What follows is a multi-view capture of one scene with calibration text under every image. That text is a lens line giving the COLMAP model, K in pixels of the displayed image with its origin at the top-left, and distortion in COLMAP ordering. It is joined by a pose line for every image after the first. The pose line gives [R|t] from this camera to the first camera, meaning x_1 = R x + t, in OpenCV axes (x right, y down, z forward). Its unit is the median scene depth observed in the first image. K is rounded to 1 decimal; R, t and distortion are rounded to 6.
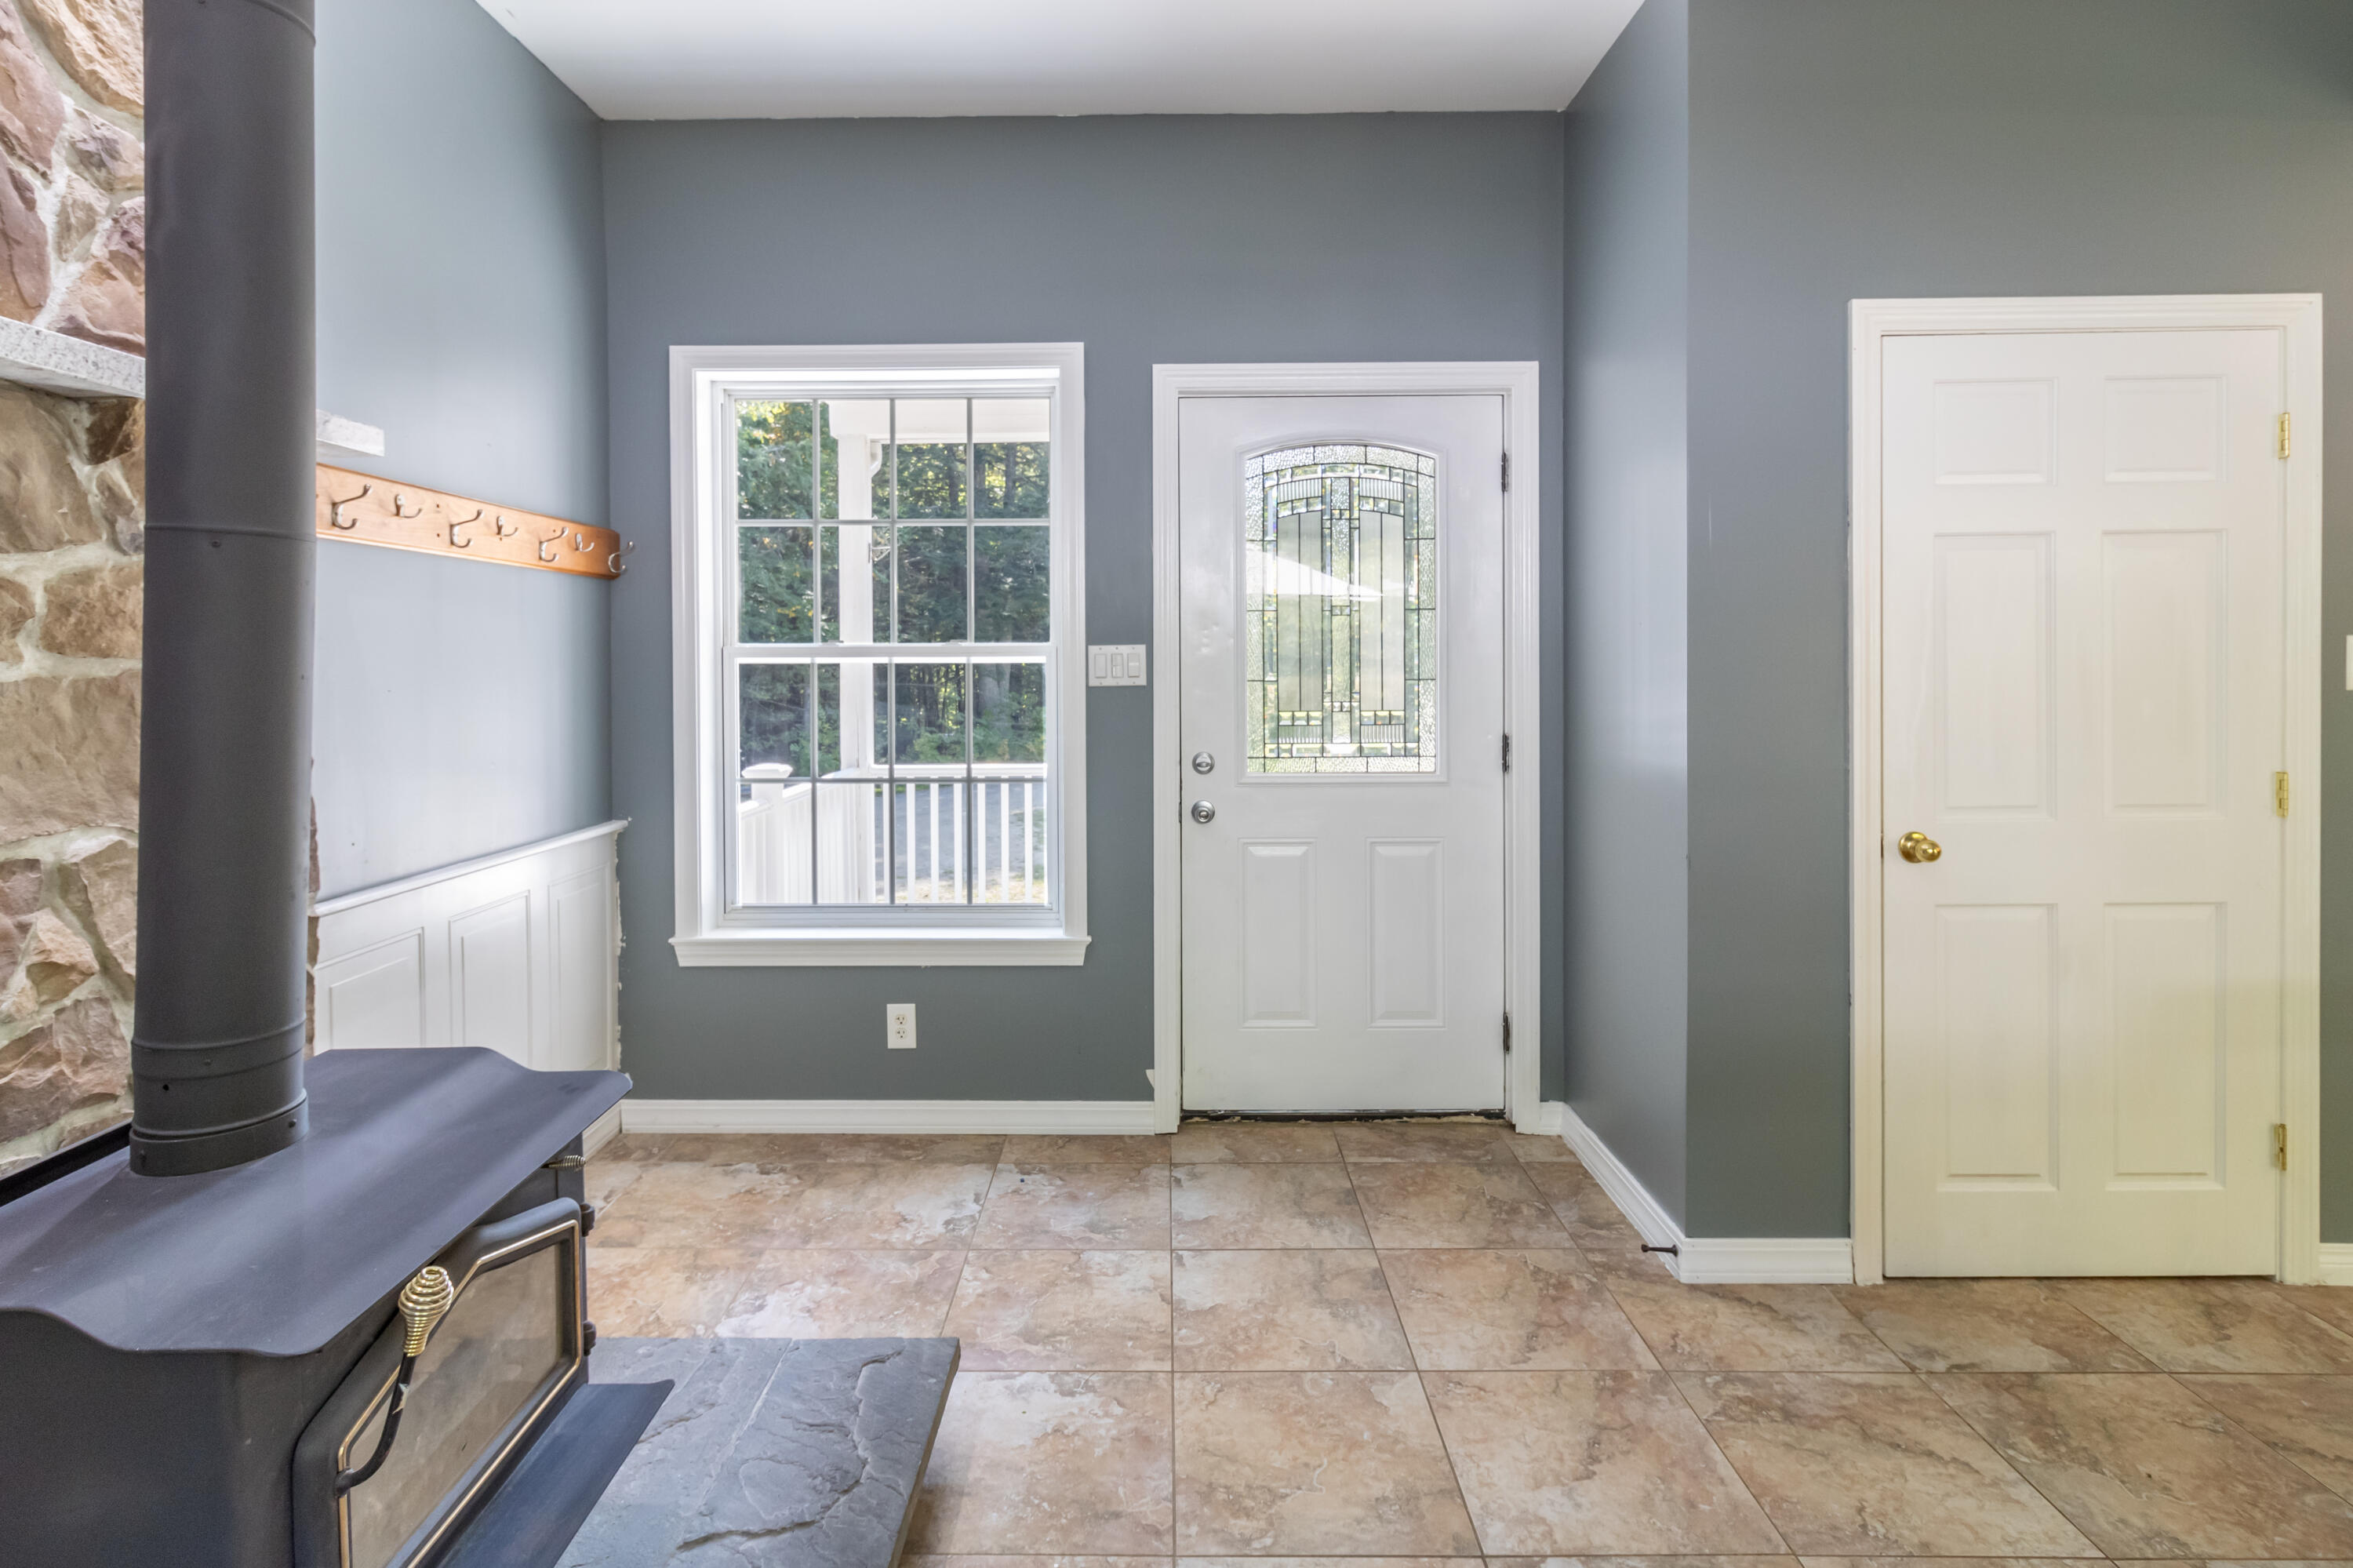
lens RADIAL K [[1214.9, 0, 1123.0], [0, 1214.9, 672.1], [0, 0, 1]] dist [0.003867, 0.001035]
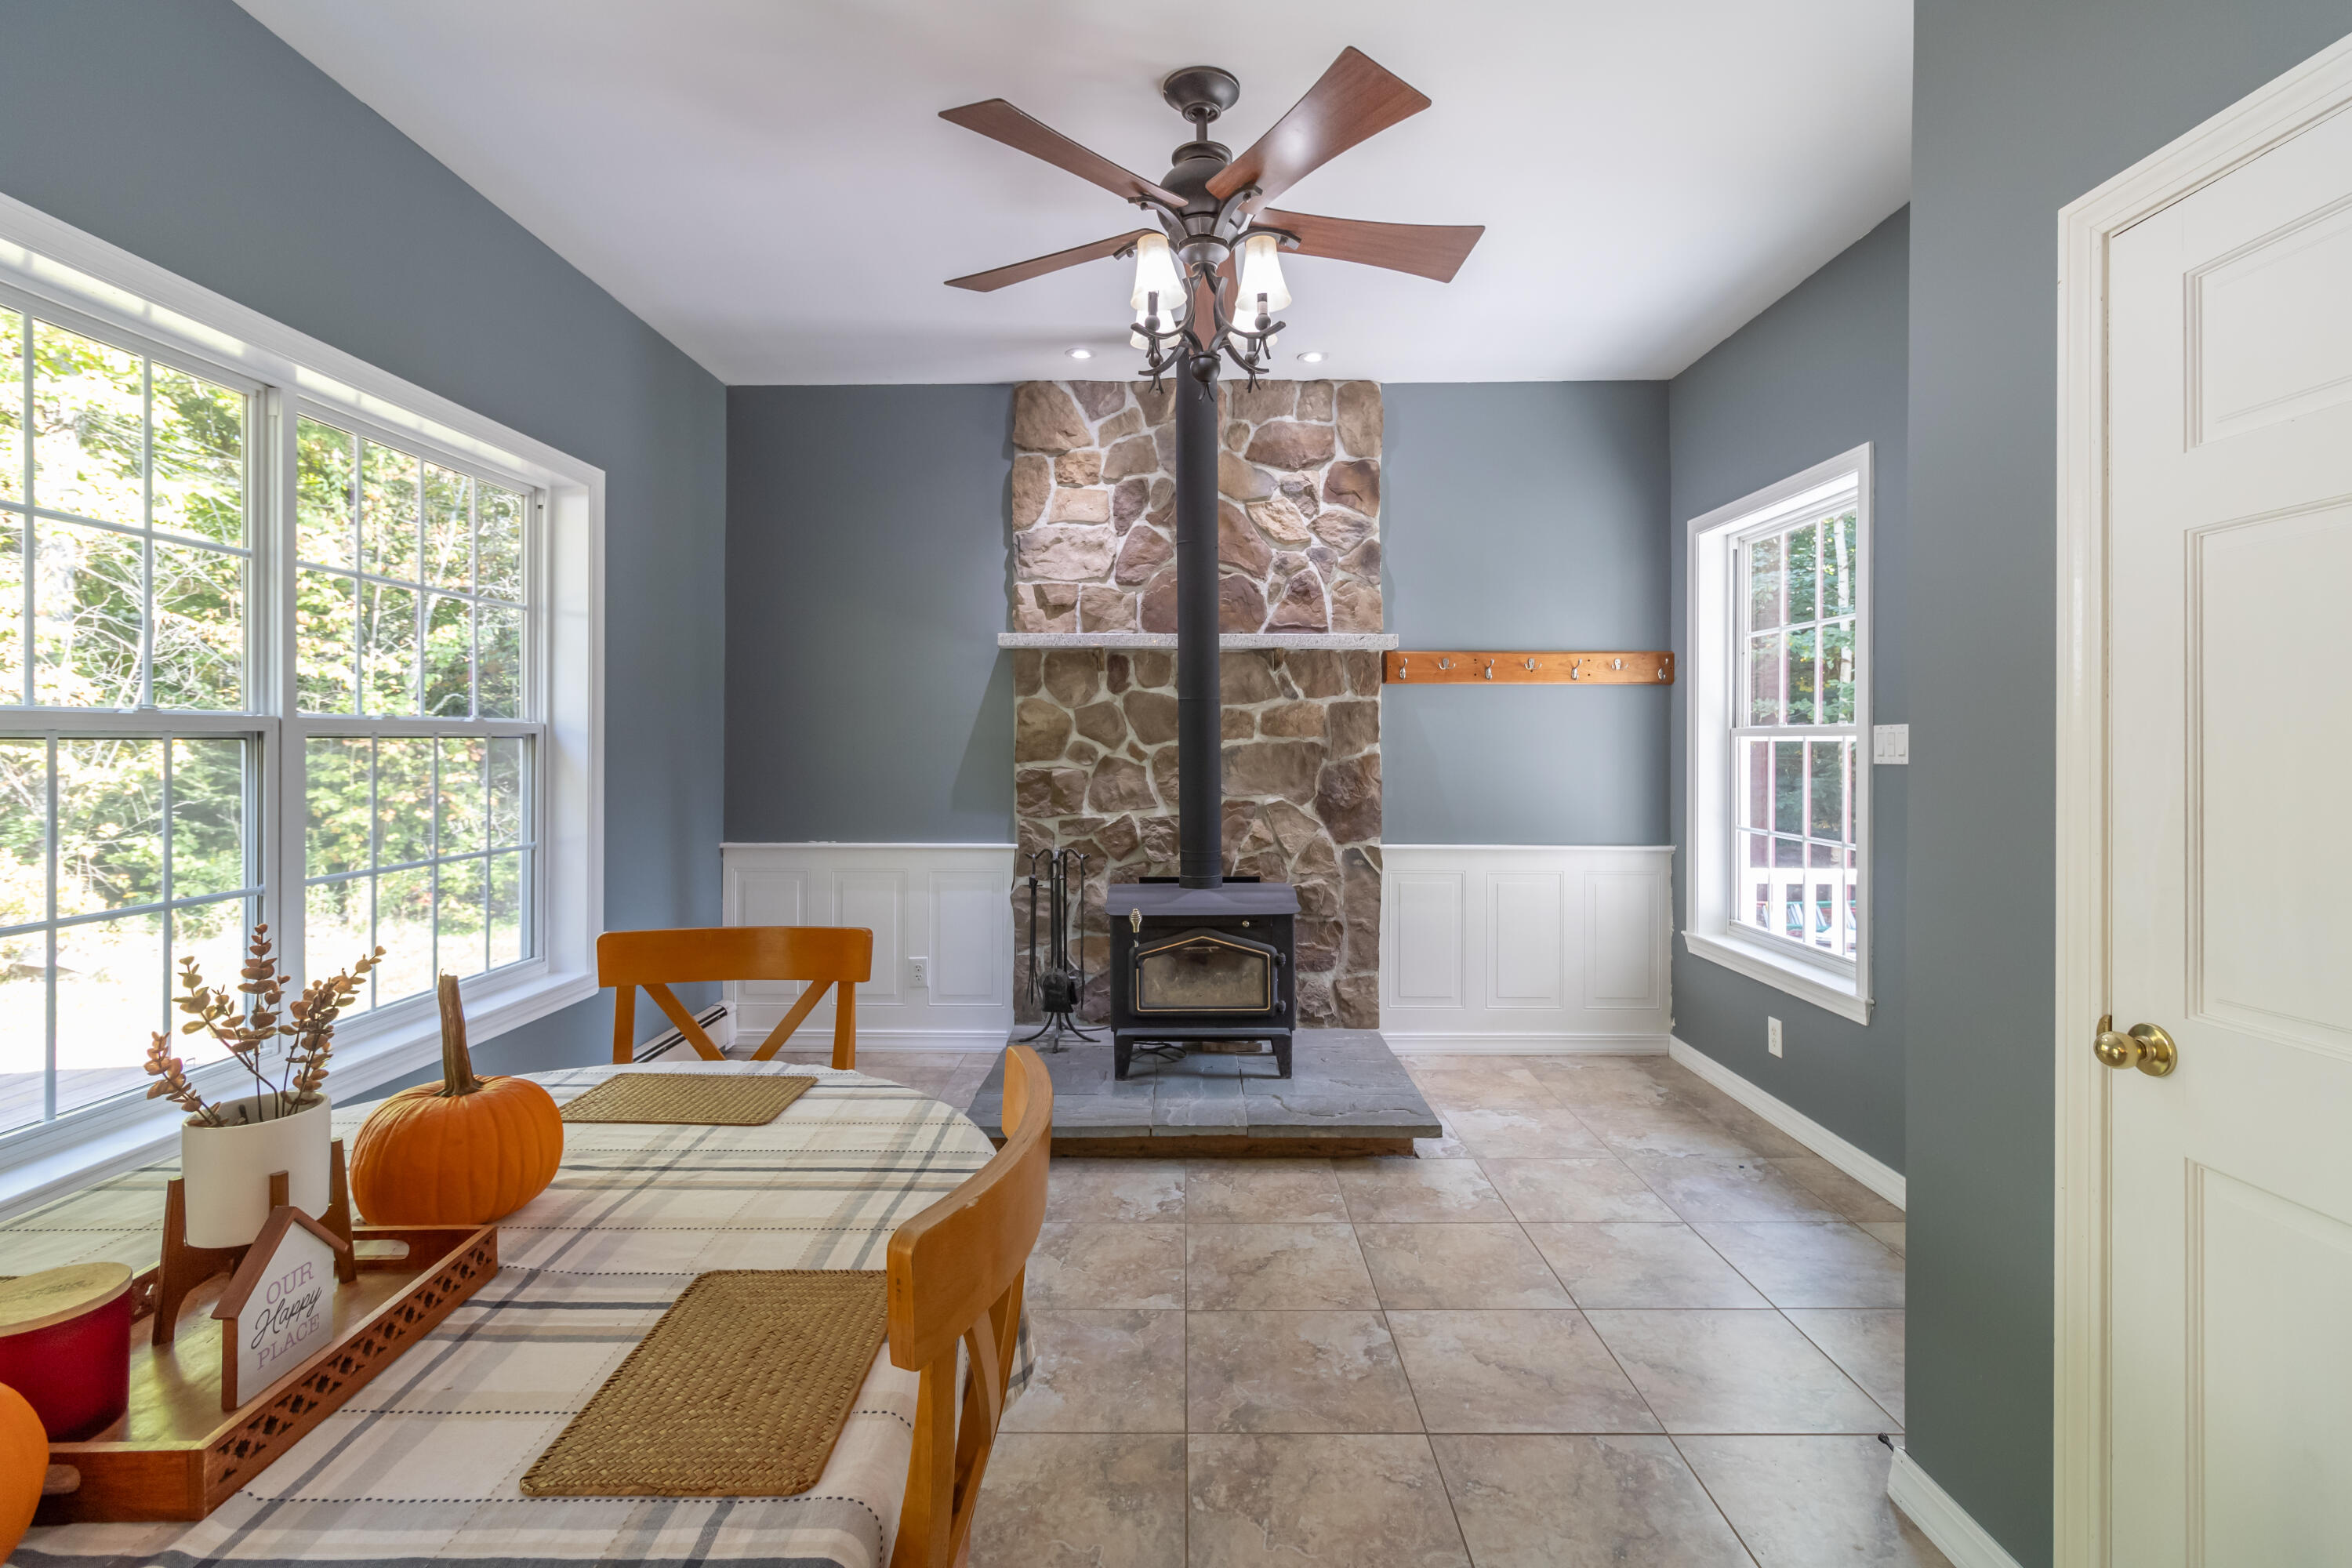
lens RADIAL K [[1093.0, 0, 1170.5], [0, 1093.0, 740.8], [0, 0, 1]] dist [0.001449, 0.000214]
pose [[-0.001801, 0.004993, -0.999986, 1.211559], [-0.011071, 0.999926, 0.005013, -0.008525], [0.999937, 0.011080, -0.001746, 0.509394]]
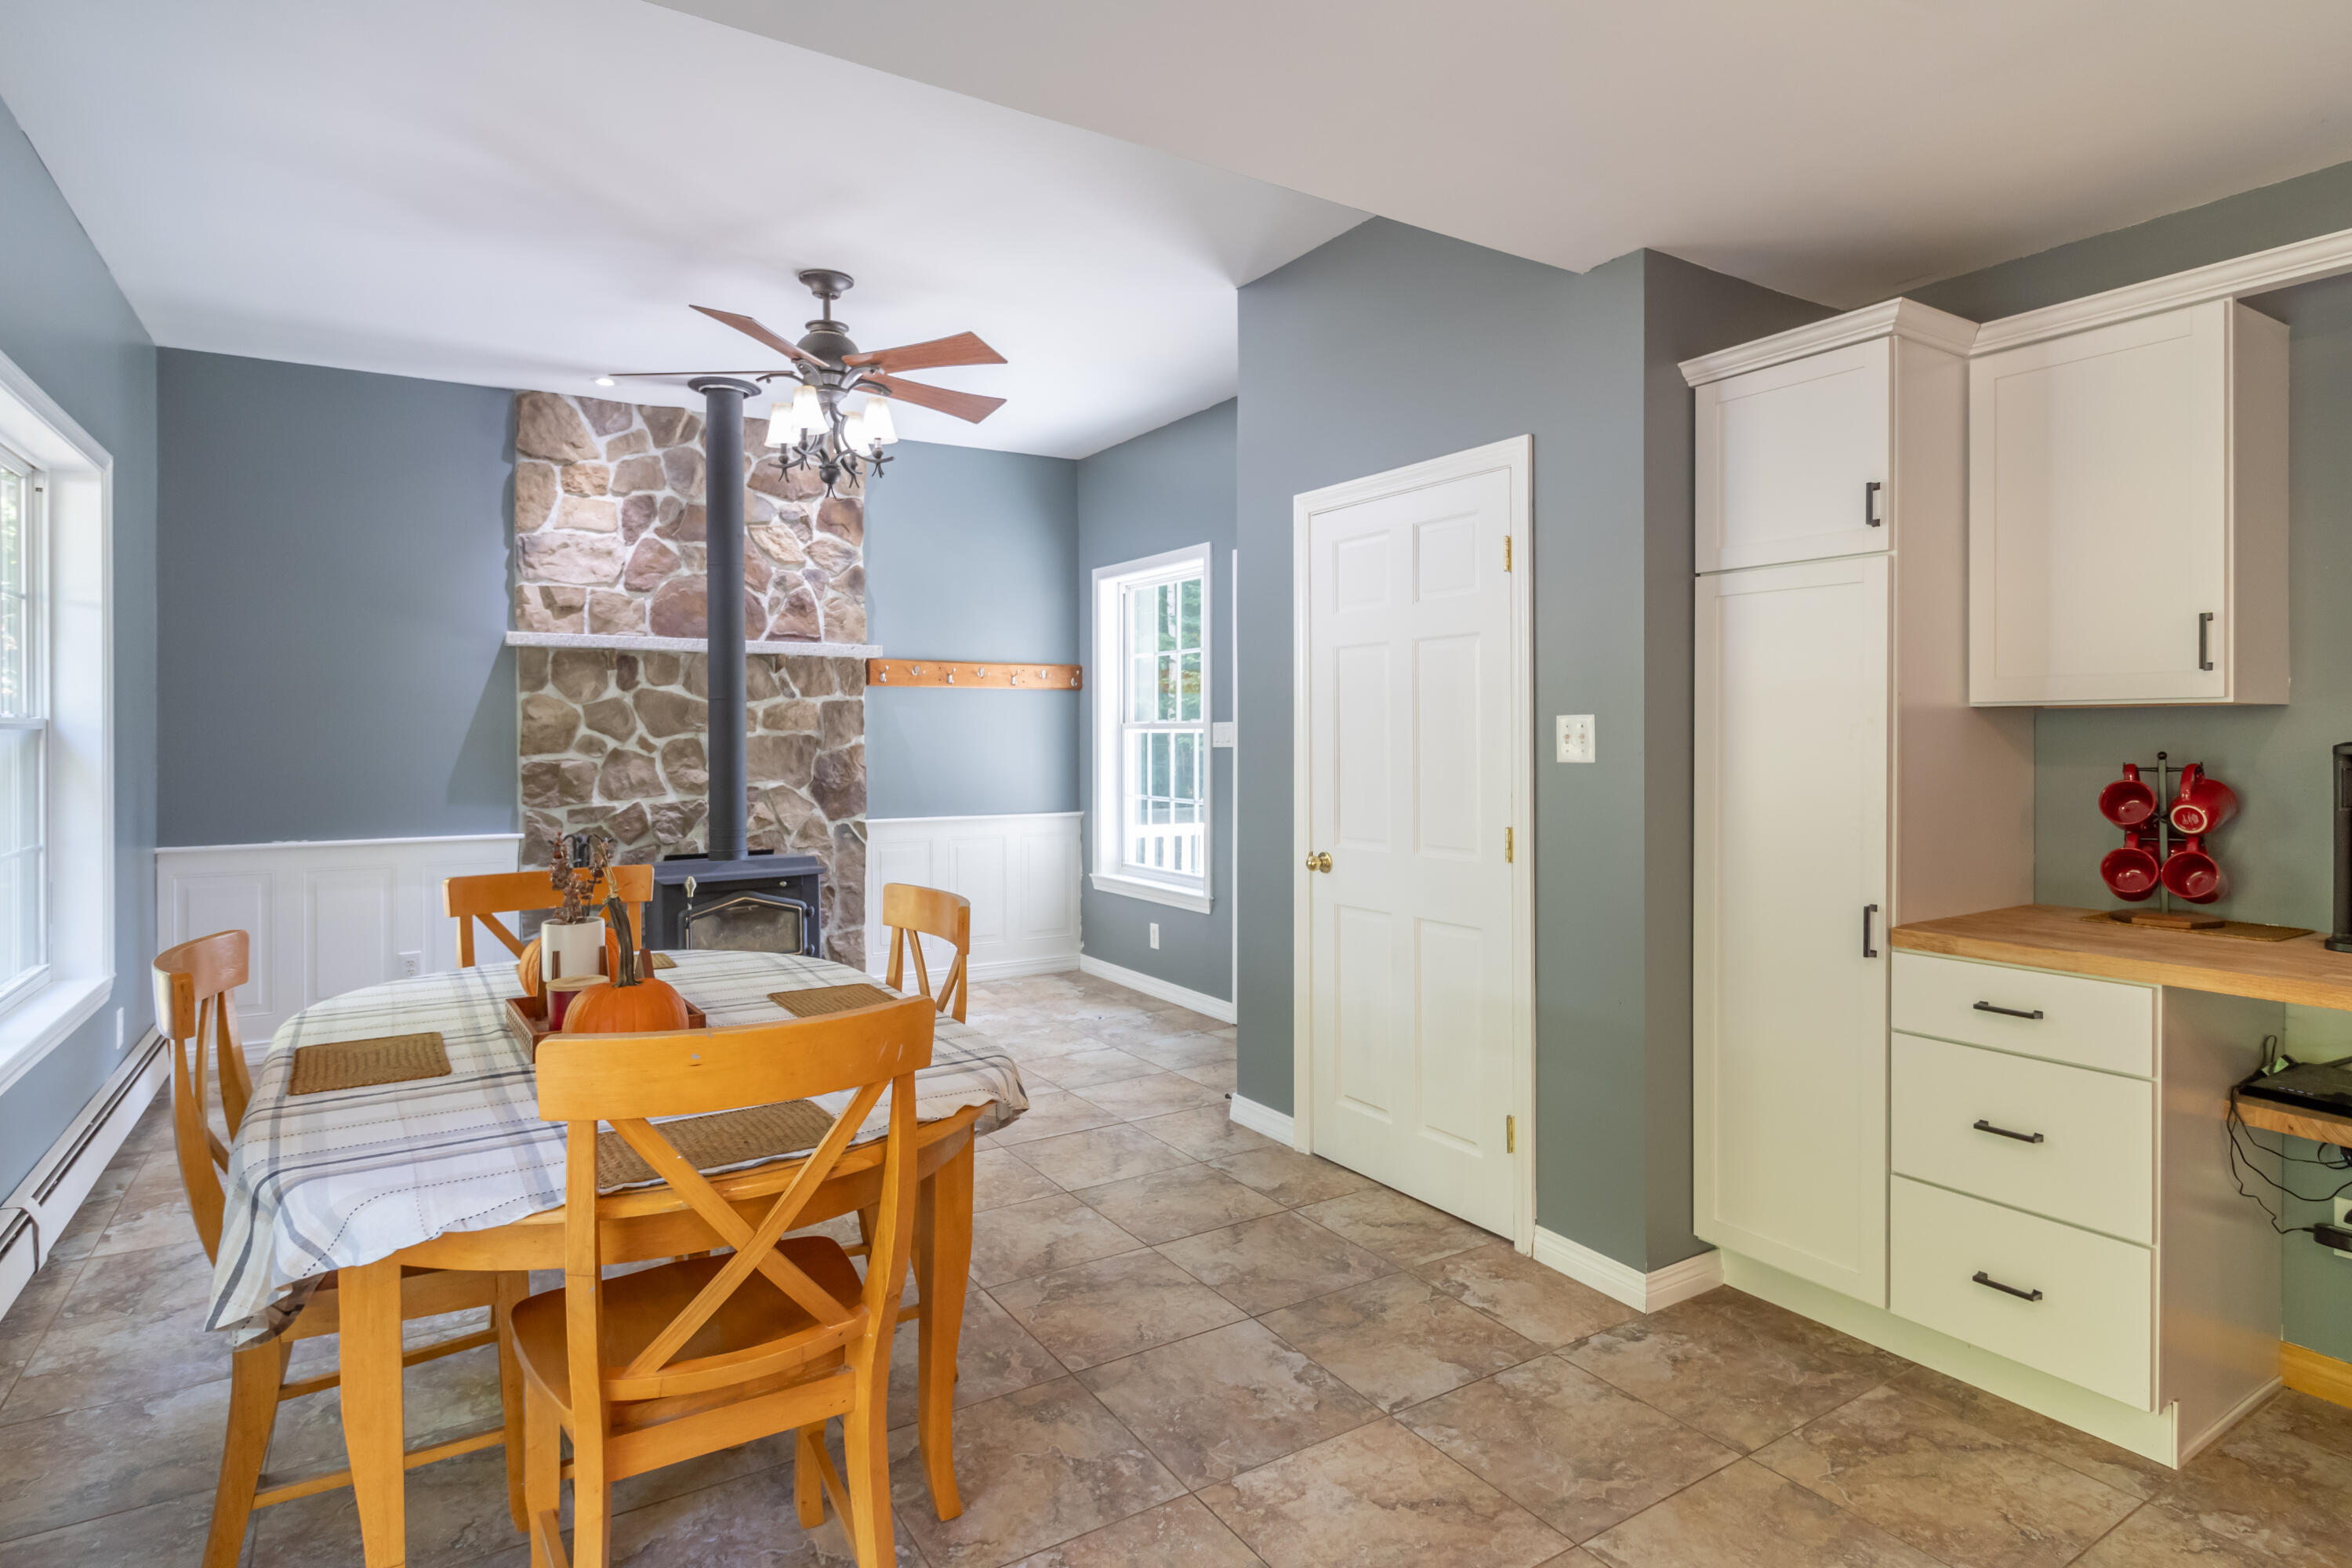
lens RADIAL K [[1272.3, 0, 1176.1], [0, 1272.3, 727.1], [0, 0, 1]] dist [0.000109, -0.002348]
pose [[0.533779, 0.000980, -0.845623, 1.858543], [-0.008870, 0.999951, -0.004440, -0.009955], [0.845577, 0.009871, 0.533761, 0.034696]]
